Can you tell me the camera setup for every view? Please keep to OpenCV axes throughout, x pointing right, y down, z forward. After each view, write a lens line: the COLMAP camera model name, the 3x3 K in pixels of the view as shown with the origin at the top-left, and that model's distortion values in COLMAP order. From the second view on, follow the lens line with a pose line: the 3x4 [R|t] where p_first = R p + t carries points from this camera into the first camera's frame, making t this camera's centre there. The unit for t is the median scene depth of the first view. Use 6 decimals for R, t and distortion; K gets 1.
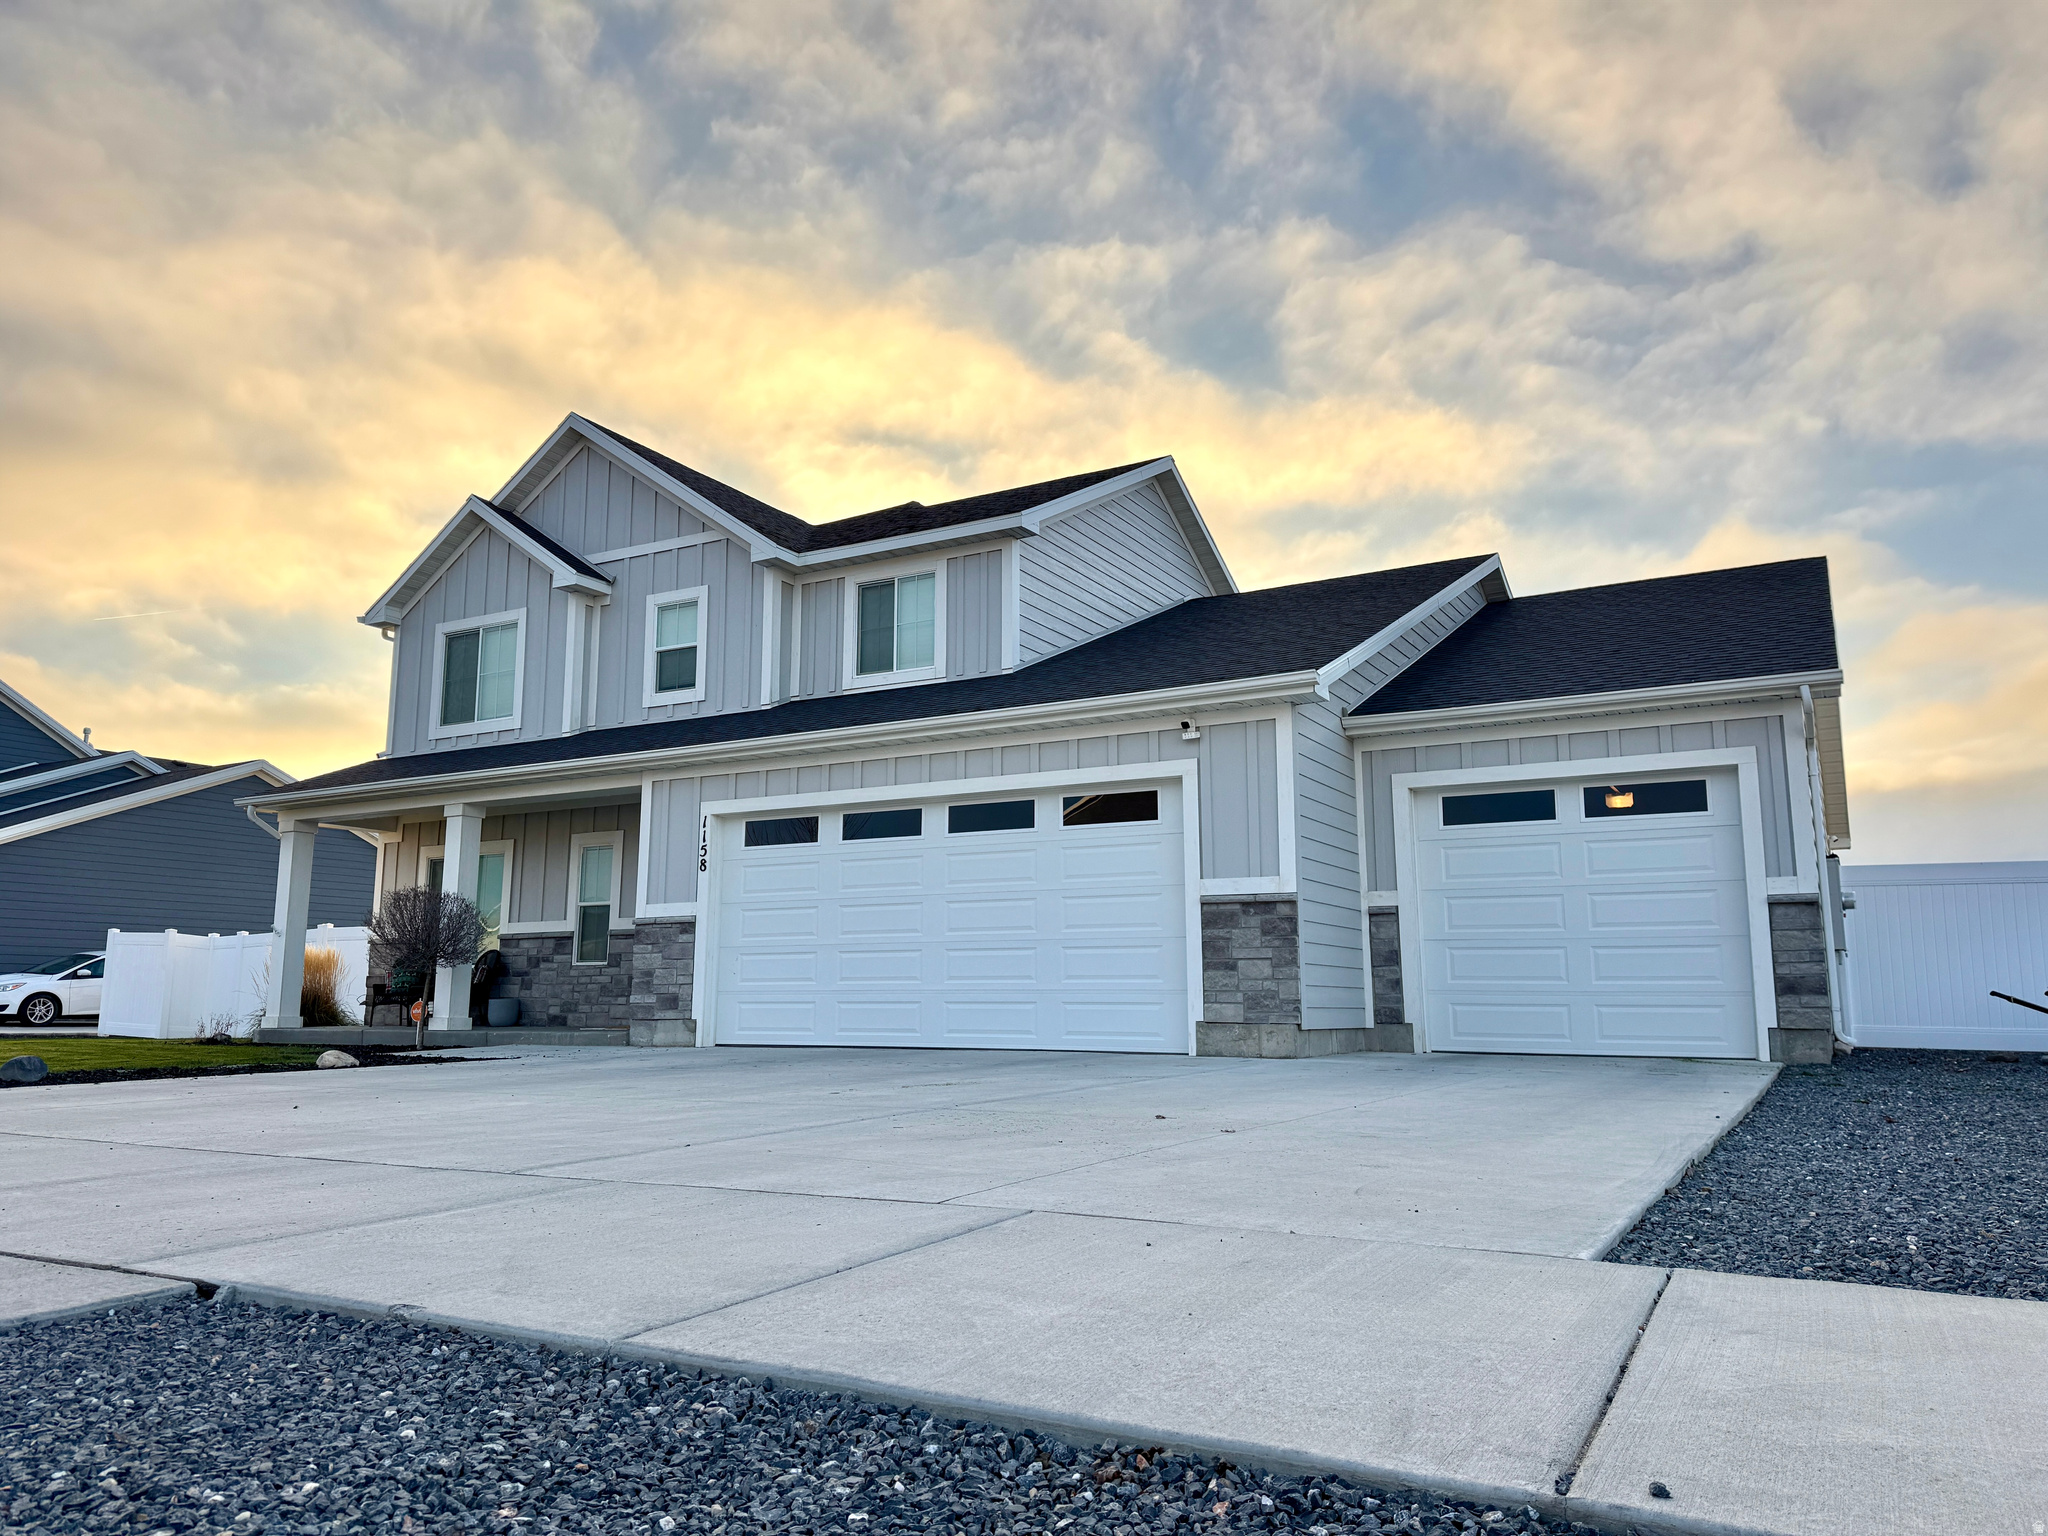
lens RADIAL K [[1445.5, 0, 1024.0], [0, 1445.5, 768.0], [0, 0, 1]] dist [0.085725, -0.097295]
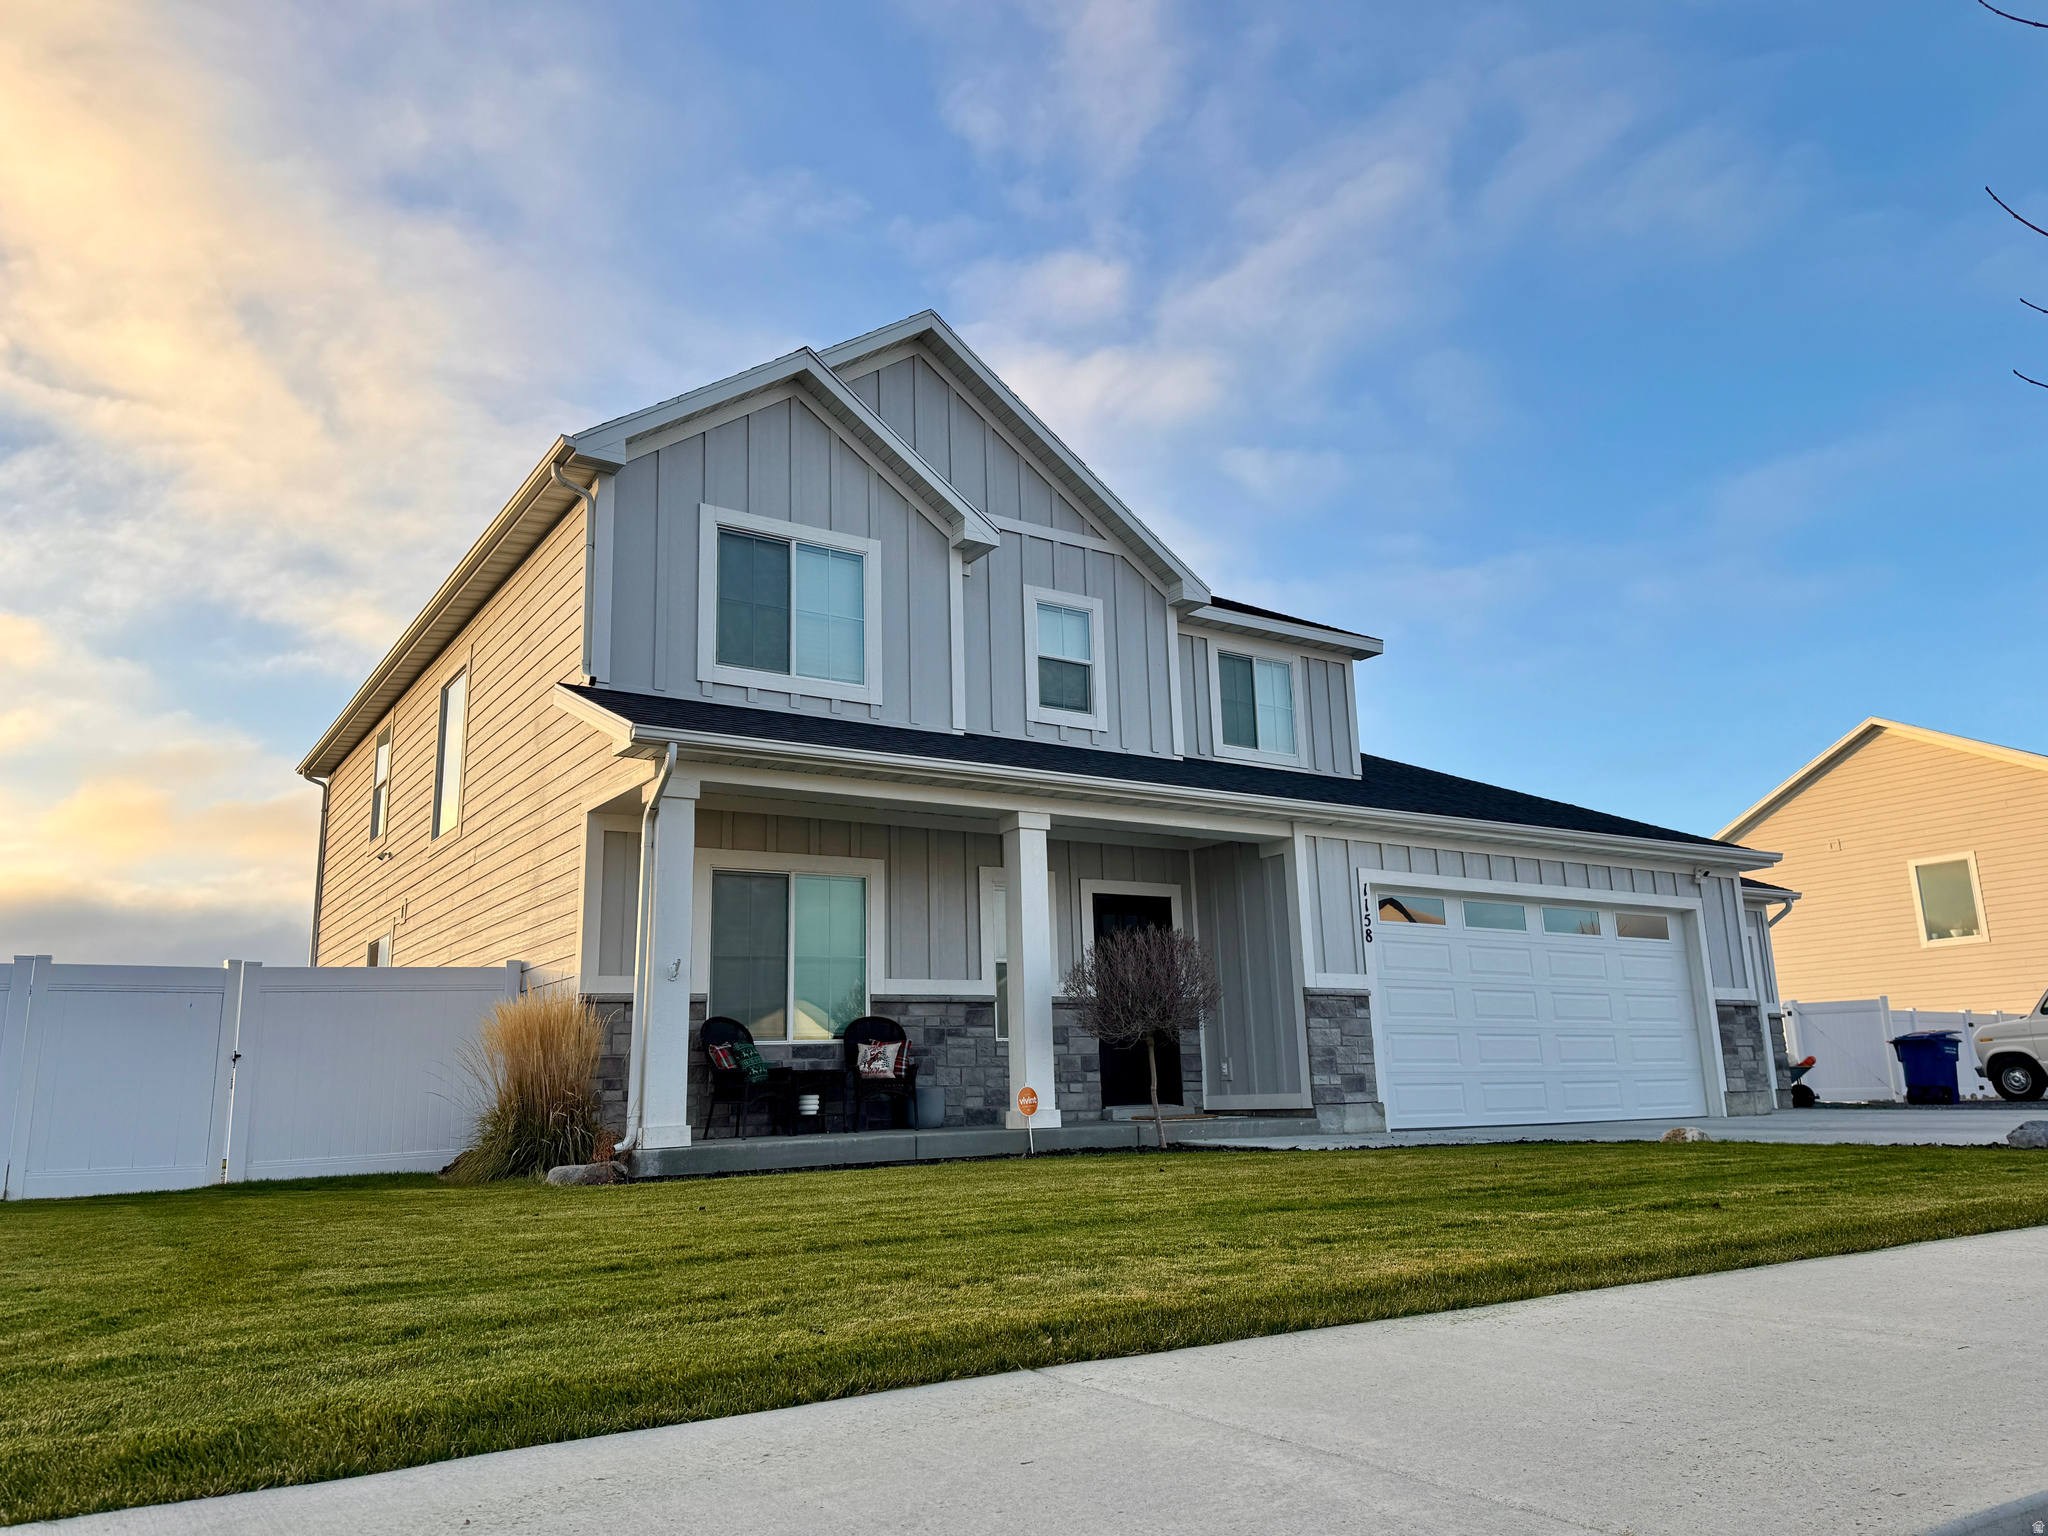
lens RADIAL K [[1445.5, 0, 1024.0], [0, 1445.5, 768.0], [0, 0, 1]] dist [0.085725, -0.097295]
pose [[0.454124, 0.183078, 0.871925, -1.012484], [-0.116005, 0.982479, -0.145872, 0.107496], [-0.883354, -0.034903, 0.467405, 0.663055]]
